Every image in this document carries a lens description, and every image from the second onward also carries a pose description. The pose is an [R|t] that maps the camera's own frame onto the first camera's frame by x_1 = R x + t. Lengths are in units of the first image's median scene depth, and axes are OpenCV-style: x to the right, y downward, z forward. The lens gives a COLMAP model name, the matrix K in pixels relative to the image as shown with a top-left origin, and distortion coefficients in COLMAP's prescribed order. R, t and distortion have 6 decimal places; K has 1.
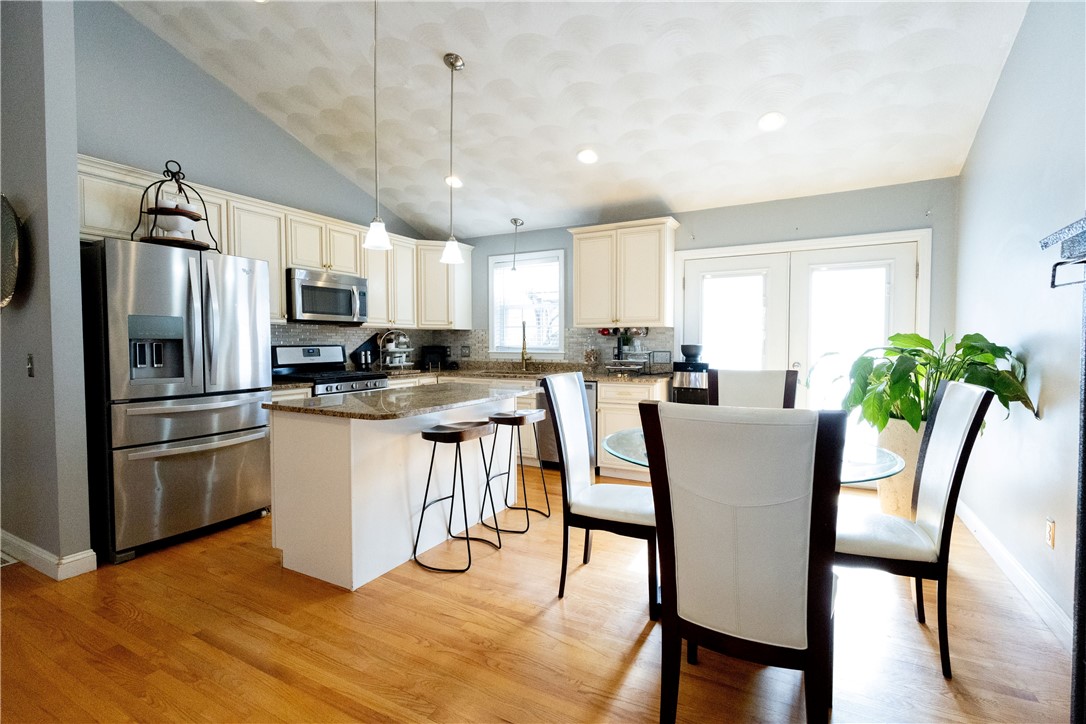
lens RADIAL K [[496.8, 0, 544.1], [0, 496.8, 363.8], [0, 0, 1]] dist [0.001456, 0.000132]
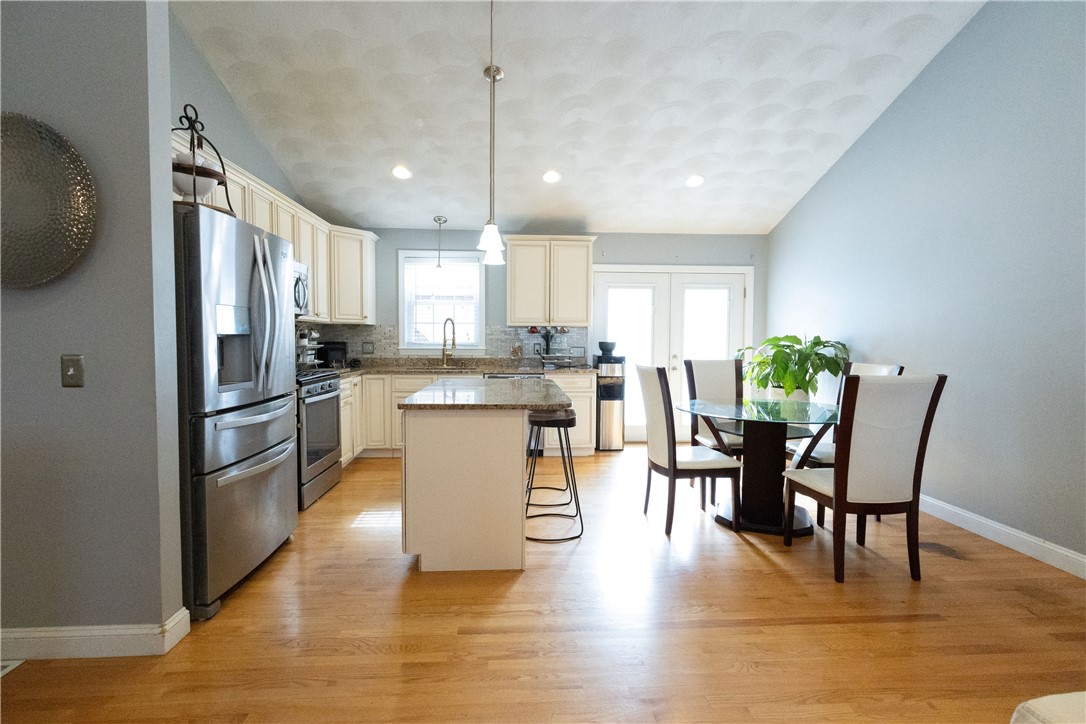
lens RADIAL K [[500.7, 0, 543.0], [0, 500.7, 362.0], [0, 0, 1]] dist [0.006514, 0.000888]
pose [[0.848286, -0.019660, 0.529174, -0.644672], [0.016608, 0.999807, 0.010522, -0.004267], [-0.529278, -0.000137, 0.848448, 0.035346]]
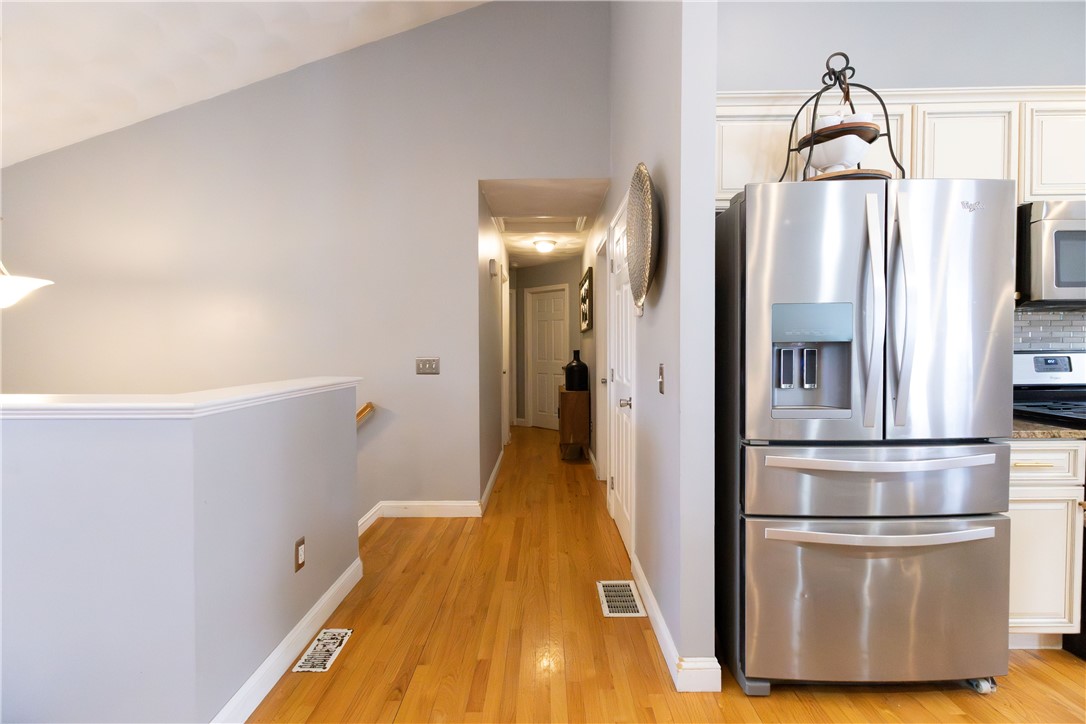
lens RADIAL K [[500.7, 0, 543.0], [0, 500.7, 362.0], [0, 0, 1]] dist [0.006514, 0.000888]
pose [[0.468992, 0.018564, -0.883007, -0.329352], [-0.029065, 0.999562, 0.005577, -0.016478], [0.882724, 0.023049, 0.469326, 0.360449]]
